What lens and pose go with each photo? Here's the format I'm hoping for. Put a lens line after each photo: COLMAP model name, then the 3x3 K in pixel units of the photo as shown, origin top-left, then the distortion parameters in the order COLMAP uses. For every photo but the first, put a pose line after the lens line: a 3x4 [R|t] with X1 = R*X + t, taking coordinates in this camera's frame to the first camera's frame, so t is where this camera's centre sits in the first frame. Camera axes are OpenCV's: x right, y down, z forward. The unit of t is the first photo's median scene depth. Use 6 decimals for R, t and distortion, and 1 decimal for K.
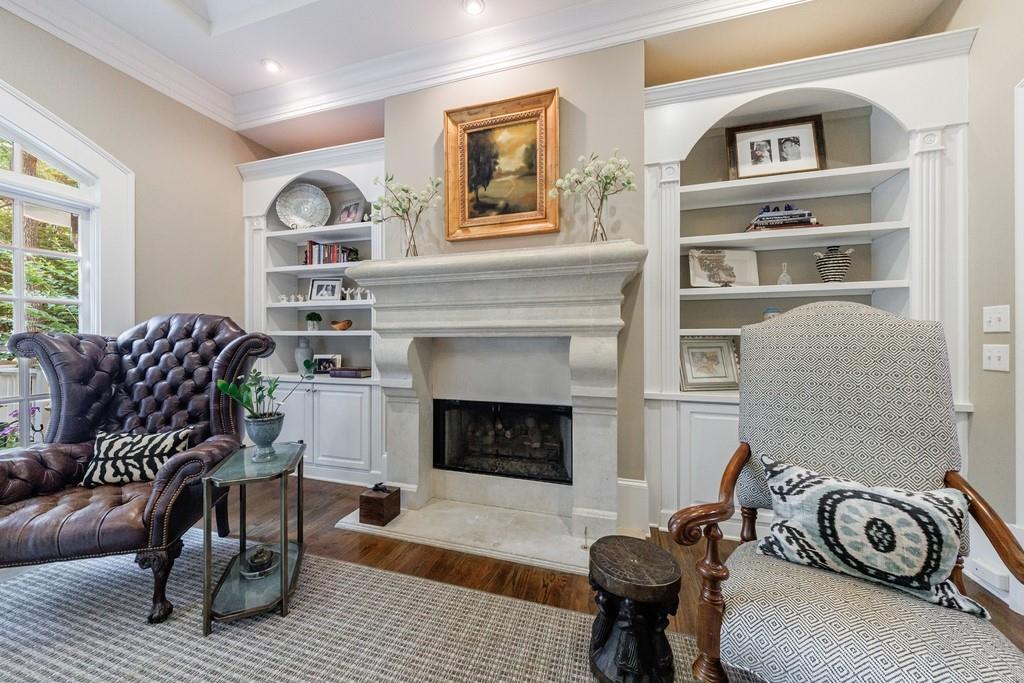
lens RADIAL K [[362.5, 0, 506.6], [0, 362.5, 339.1], [0, 0, 1]] dist [0.000613, -0.000178]
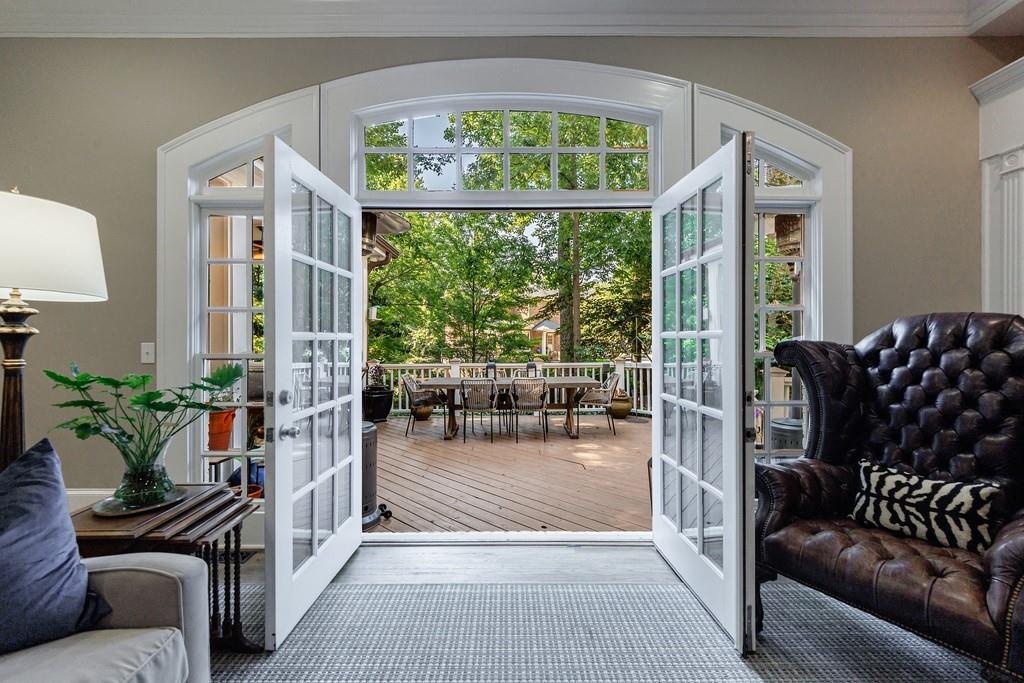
lens RADIAL K [[433.7, 0, 504.4], [0, 433.7, 343.3], [0, 0, 1]] dist [-0.000134, -0.001056]
pose [[0.288583, 0.011298, -0.957388, -0.338721], [-0.003423, 0.999936, 0.010768, -0.017870], [0.957449, 0.000170, 0.288603, -0.073165]]
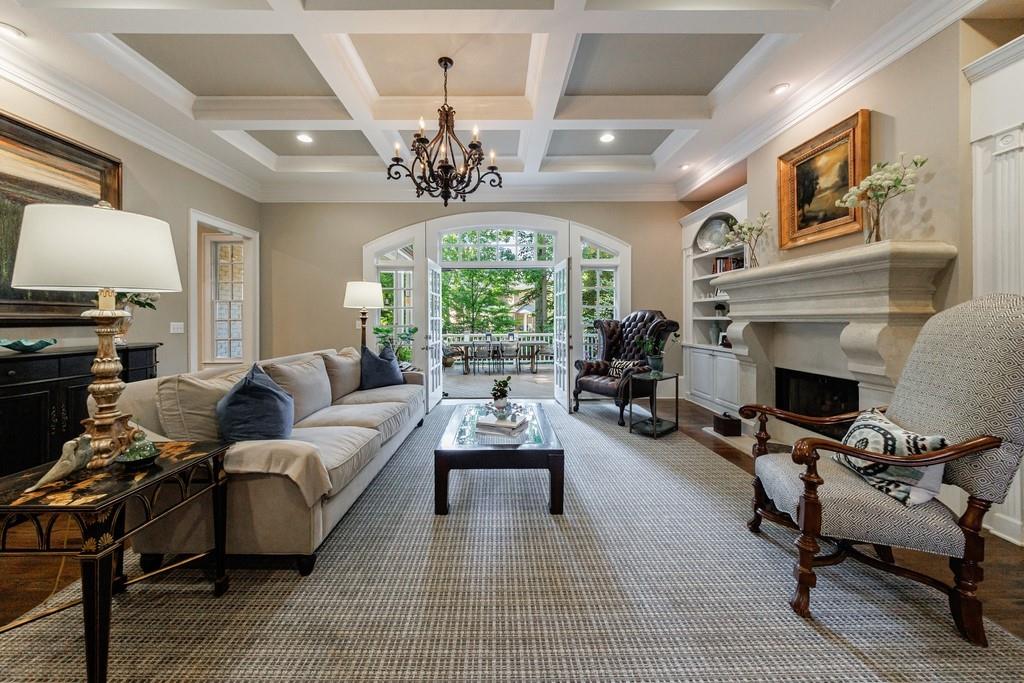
lens RADIAL K [[362.5, 0, 498.4], [0, 362.5, 319.5], [0, 0, 1]] dist [0.000613, -0.000178]
pose [[0.298547, 0.001229, -0.954394, 0.946240], [-0.001774, 0.999998, 0.000733, -0.015481], [0.954393, 0.001475, 0.298549, -0.479901]]
